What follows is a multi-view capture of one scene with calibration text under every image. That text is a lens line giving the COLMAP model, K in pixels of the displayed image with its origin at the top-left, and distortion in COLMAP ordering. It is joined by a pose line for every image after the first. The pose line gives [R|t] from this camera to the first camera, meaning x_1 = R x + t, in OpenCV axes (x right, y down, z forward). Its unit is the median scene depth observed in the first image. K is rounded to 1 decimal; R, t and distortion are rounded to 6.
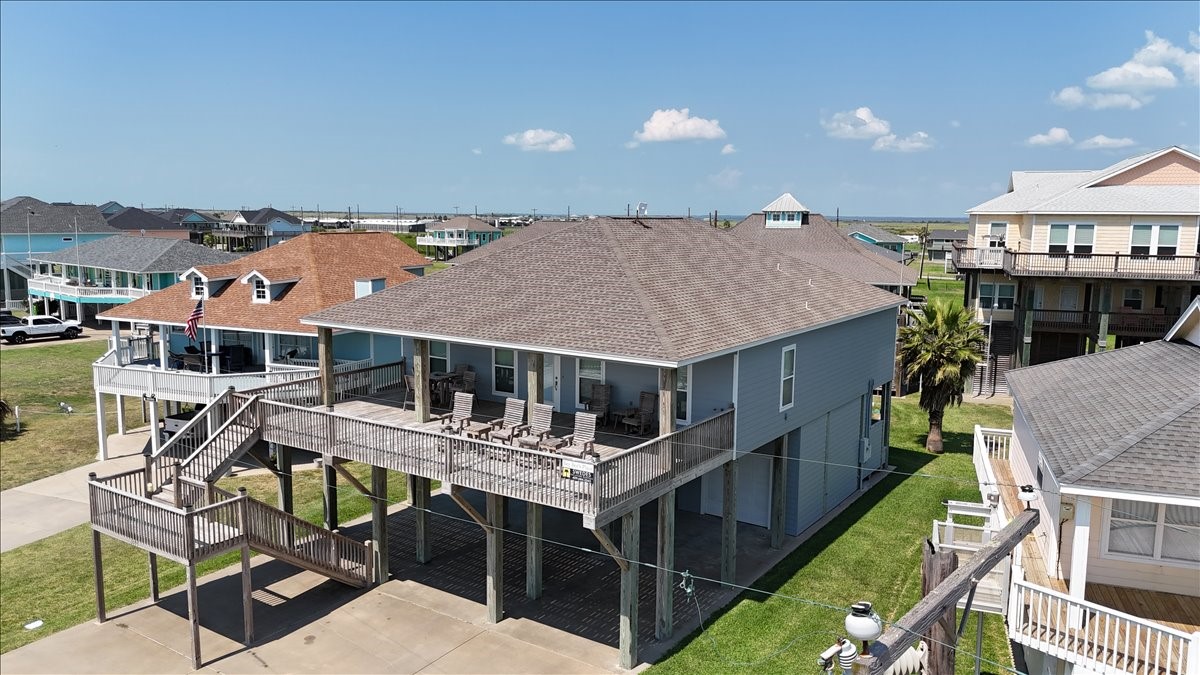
lens RADIAL K [[892.1, 0, 600.0], [0, 892.1, 337.5], [0, 0, 1]] dist [0.026987, -0.008337]
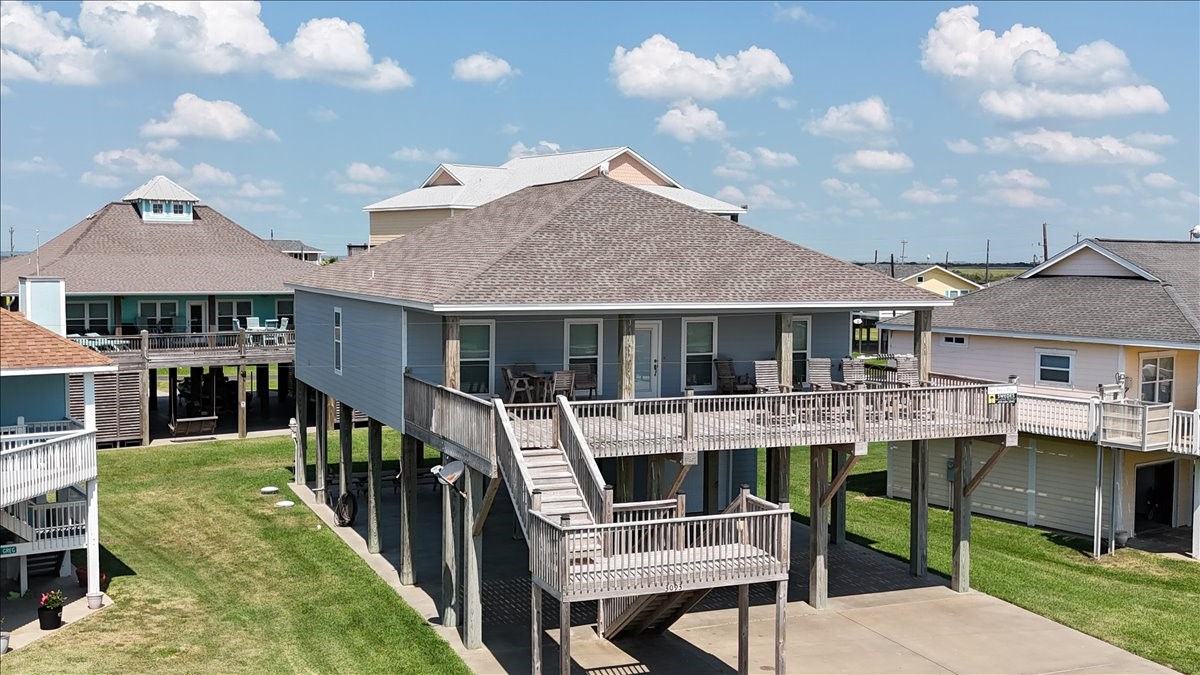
lens RADIAL K [[1259.1, 0, 600.0], [0, 1259.1, 337.5], [0, 0, 1]] dist [-0.000909, -0.007392]
pose [[0.536450, -0.058979, 0.841869, -1.096722], [0.109650, 0.993970, -0.000236, 0.017652], [-0.836778, 0.092437, 0.539683, 0.393727]]
